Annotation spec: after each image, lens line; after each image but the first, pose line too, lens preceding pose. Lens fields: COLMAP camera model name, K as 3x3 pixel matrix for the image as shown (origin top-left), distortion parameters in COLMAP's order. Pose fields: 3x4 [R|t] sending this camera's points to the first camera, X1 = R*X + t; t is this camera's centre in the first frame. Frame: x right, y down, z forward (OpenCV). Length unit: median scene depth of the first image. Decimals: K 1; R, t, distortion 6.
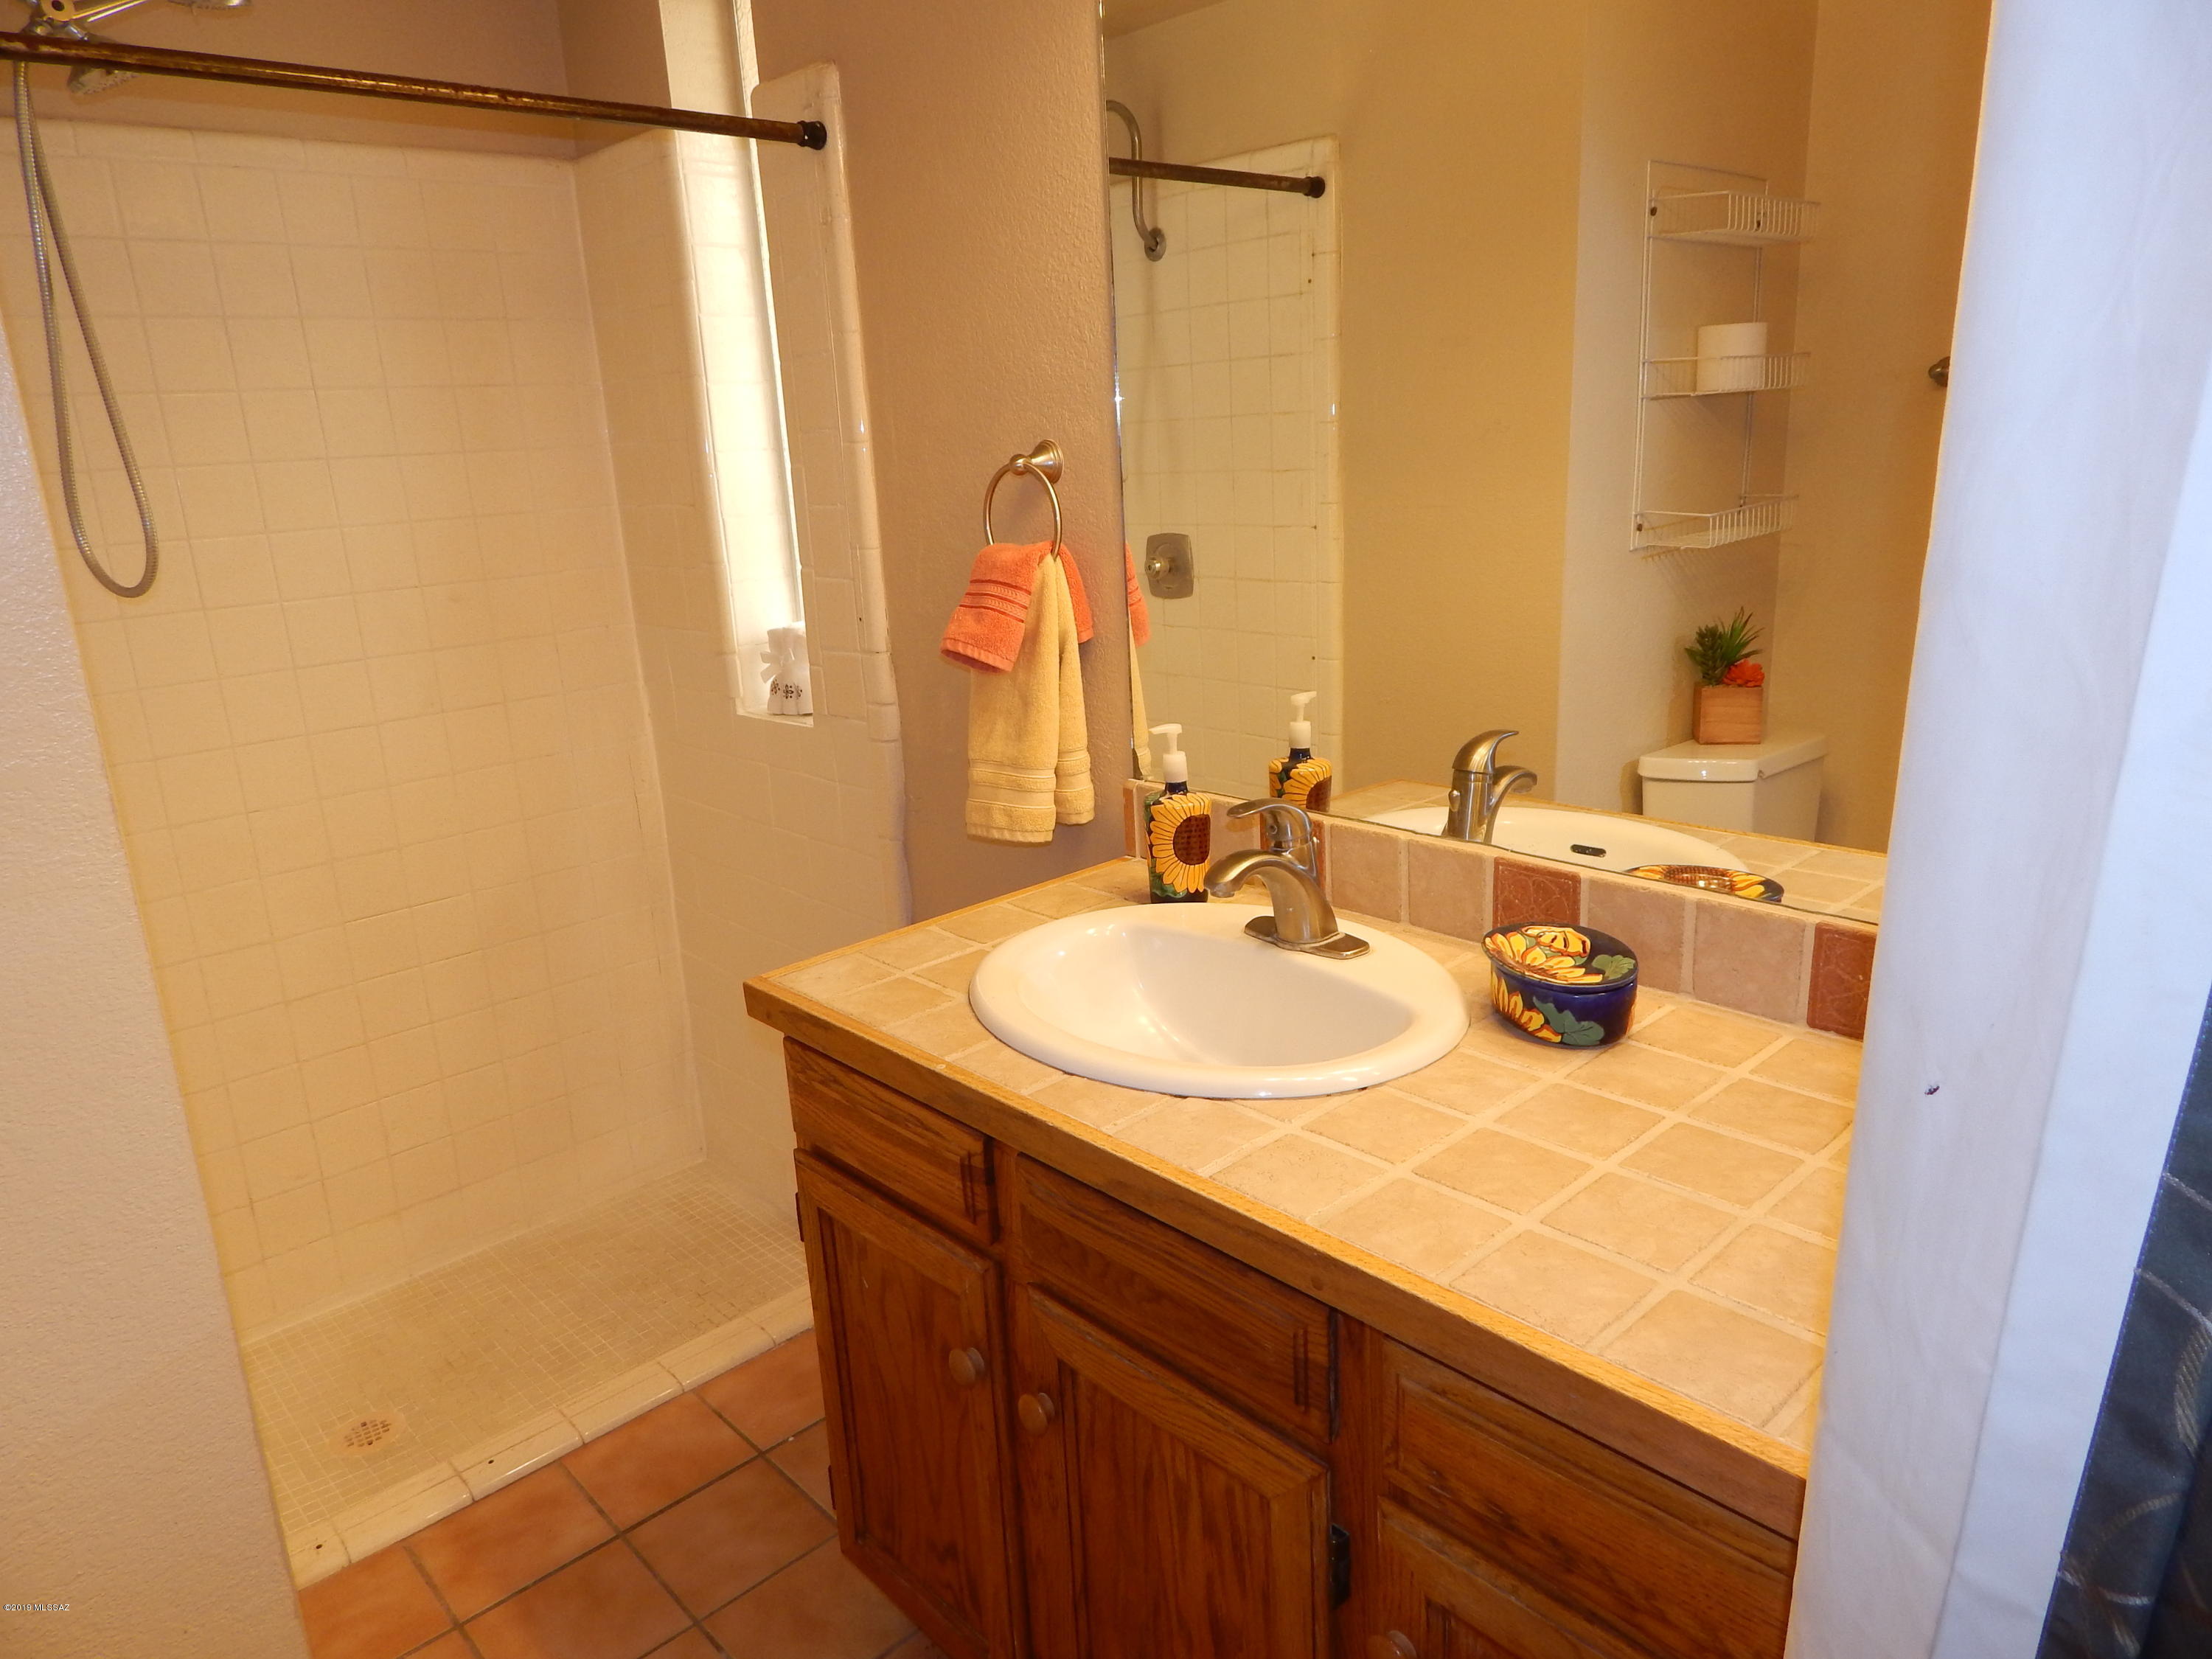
lens RADIAL K [[1468.2, 0, 1108.0], [0, 1468.2, 822.3], [0, 0, 1]] dist [0.014846, -0.011524]
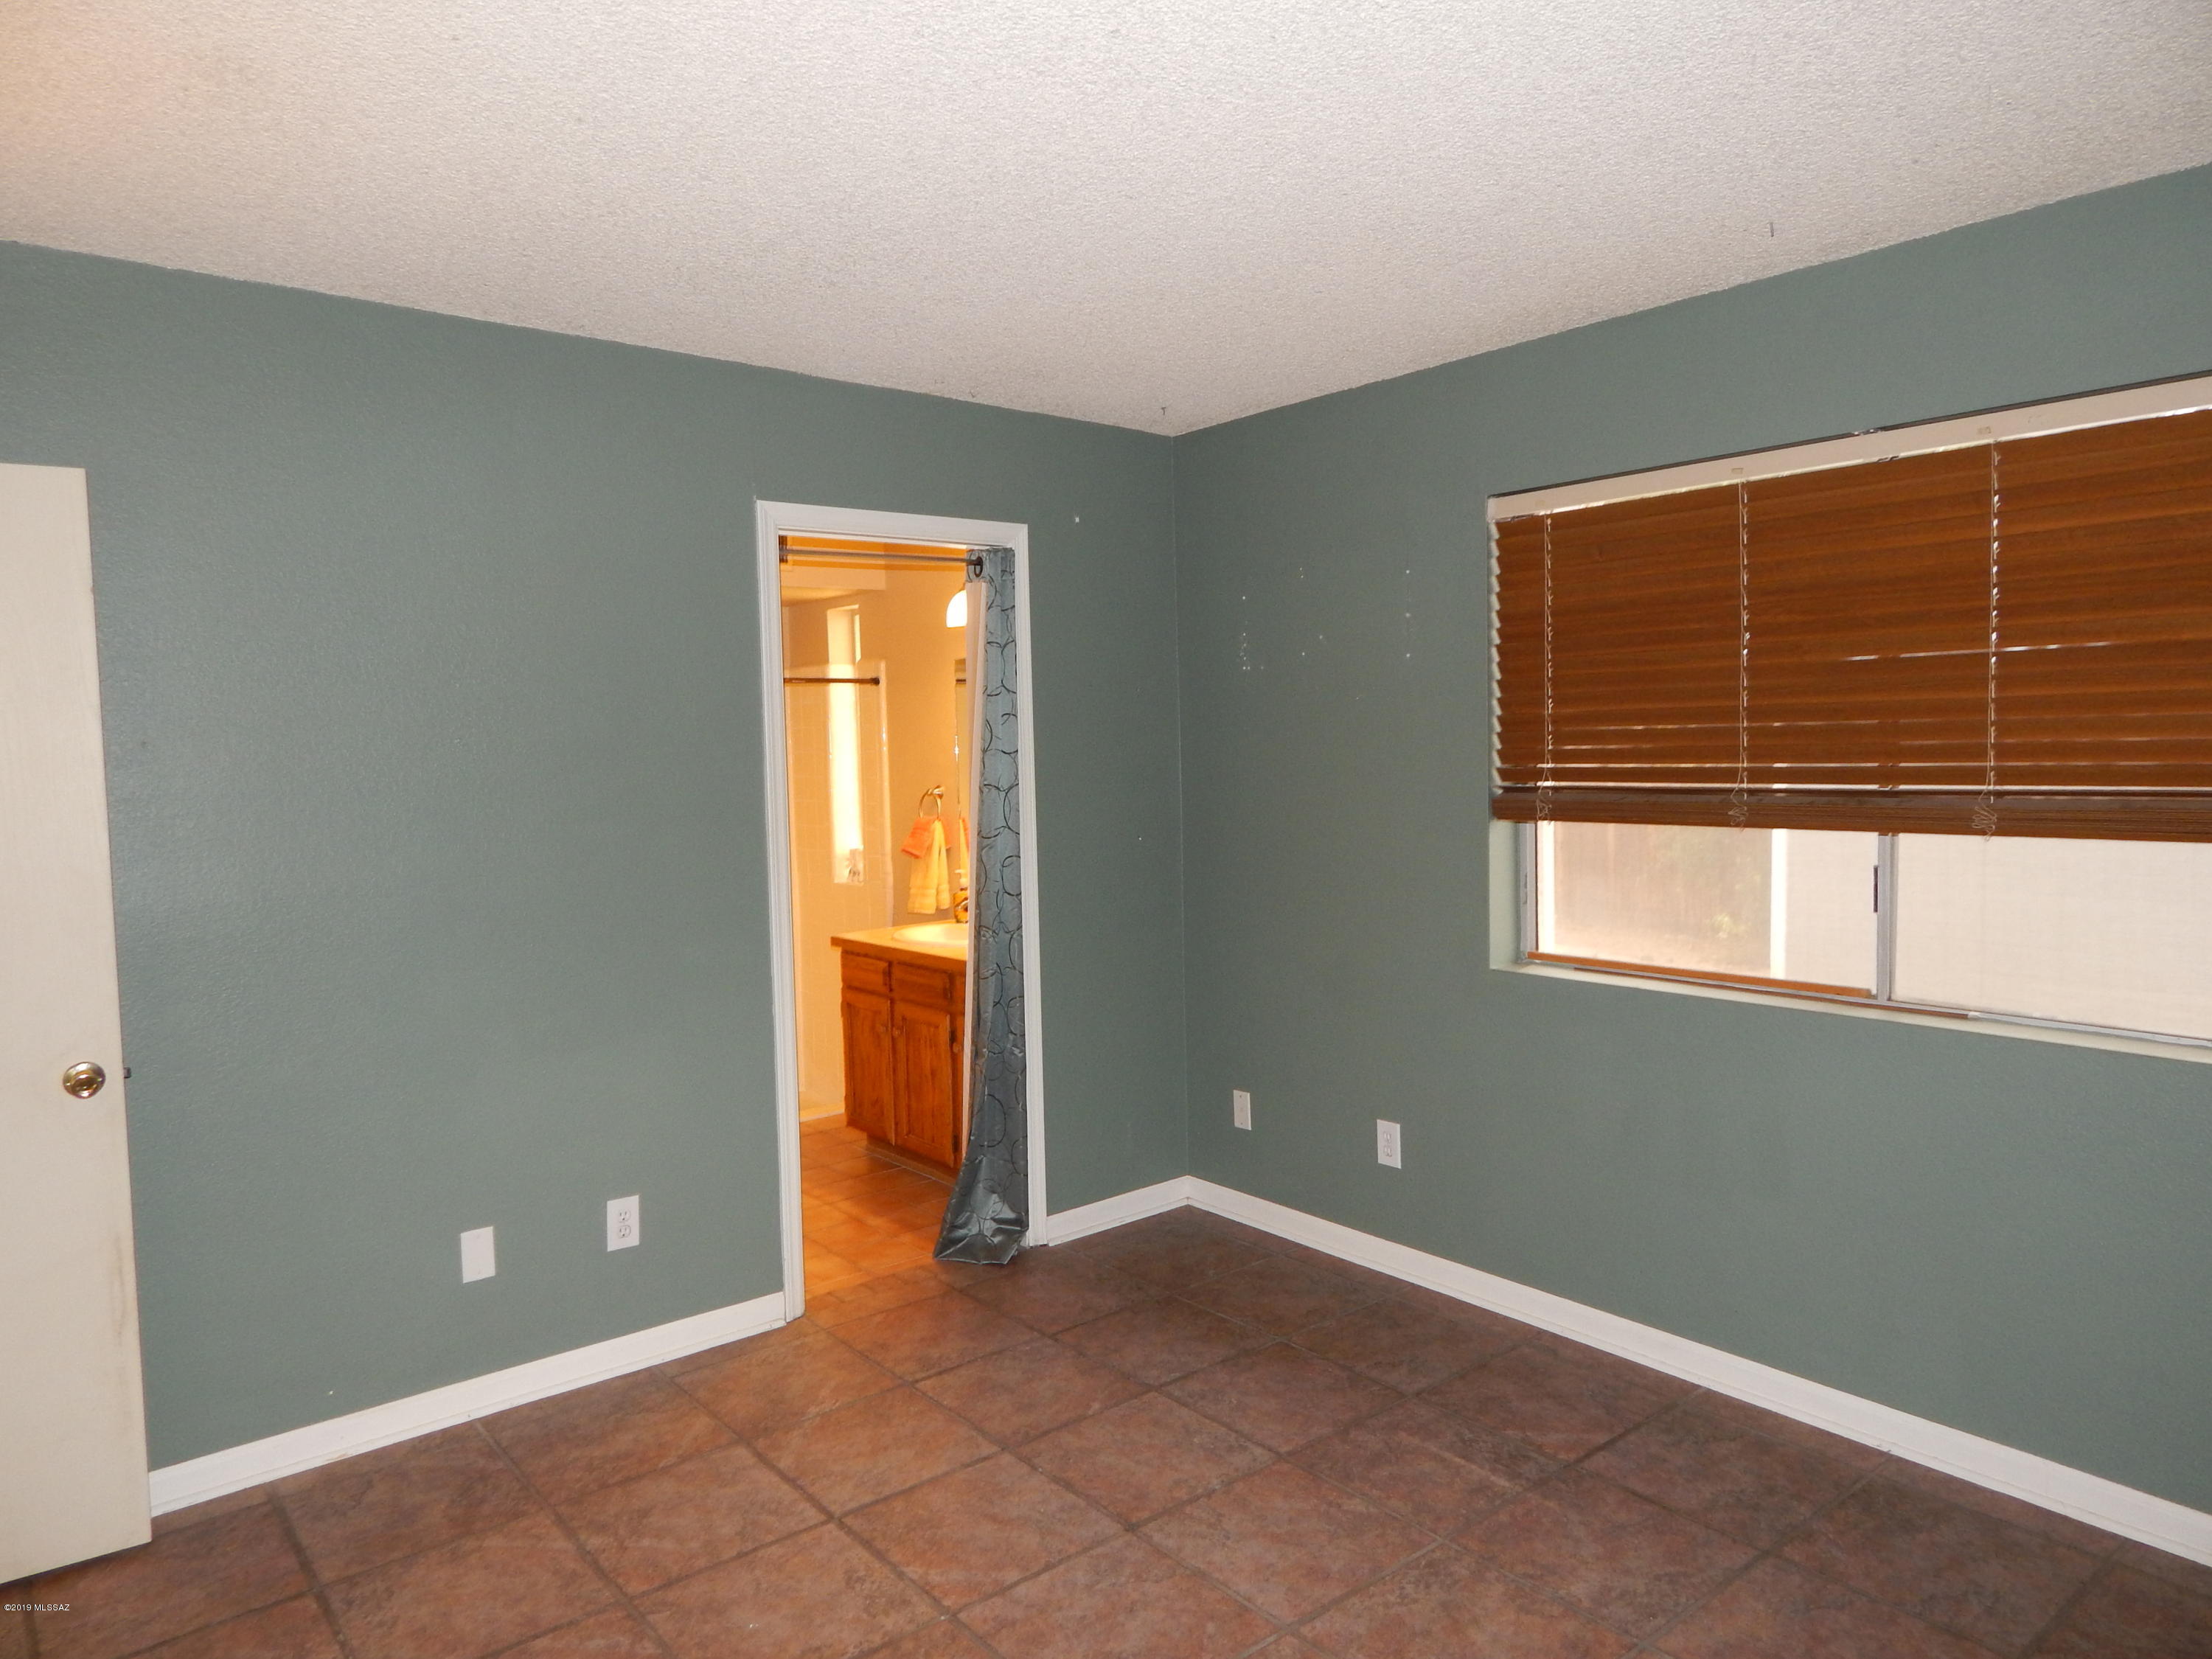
lens RADIAL K [[1468.2, 0, 1109.3], [0, 1468.2, 820.9], [0, 0, 1]] dist [0.014846, -0.011524]
pose [[0.997469, 0.029520, -0.064691, 0.526732], [-0.041607, 0.980055, -0.194321, 0.410287], [0.057664, 0.196520, 0.978803, -2.038242]]
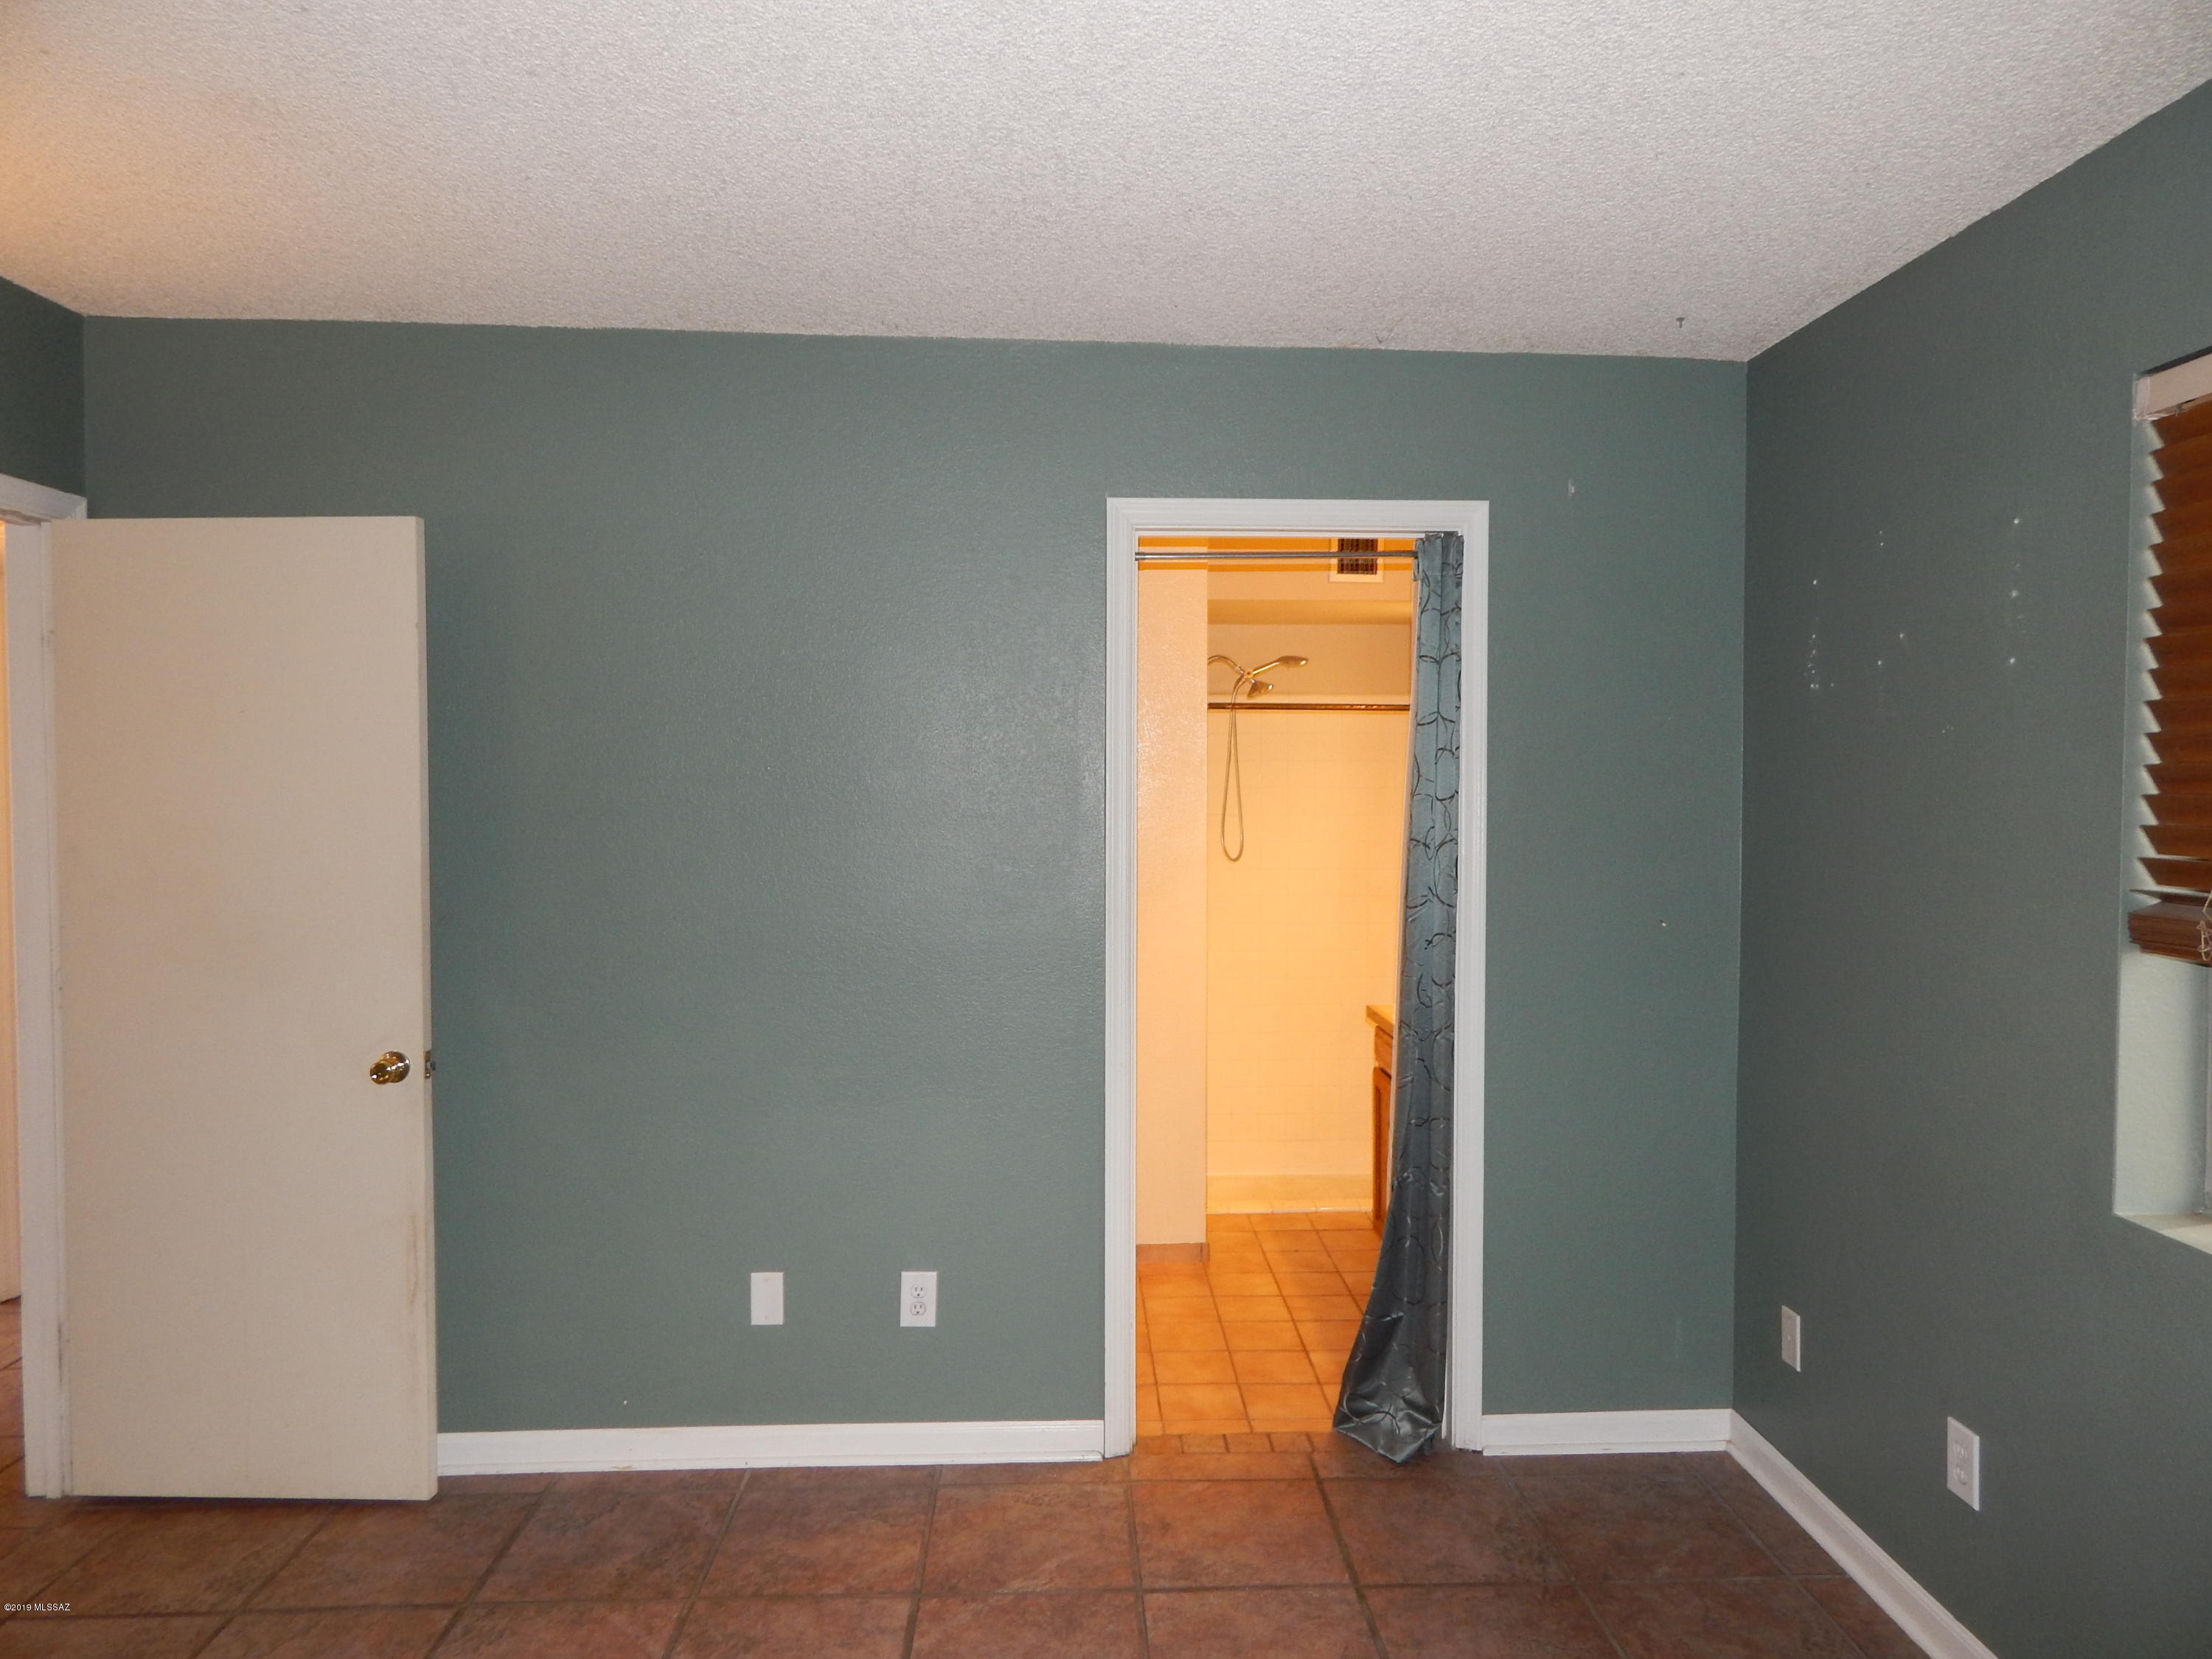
lens RADIAL K [[1468.2, 0, 1105.6], [0, 1468.2, 820.2], [0, 0, 1]] dist [0.014846, -0.011524]
pose [[0.755182, 0.071193, -0.651638, 1.066296], [-0.203701, 0.970356, -0.130055, 0.202399], [0.623062, 0.230954, 0.747297, -1.385072]]
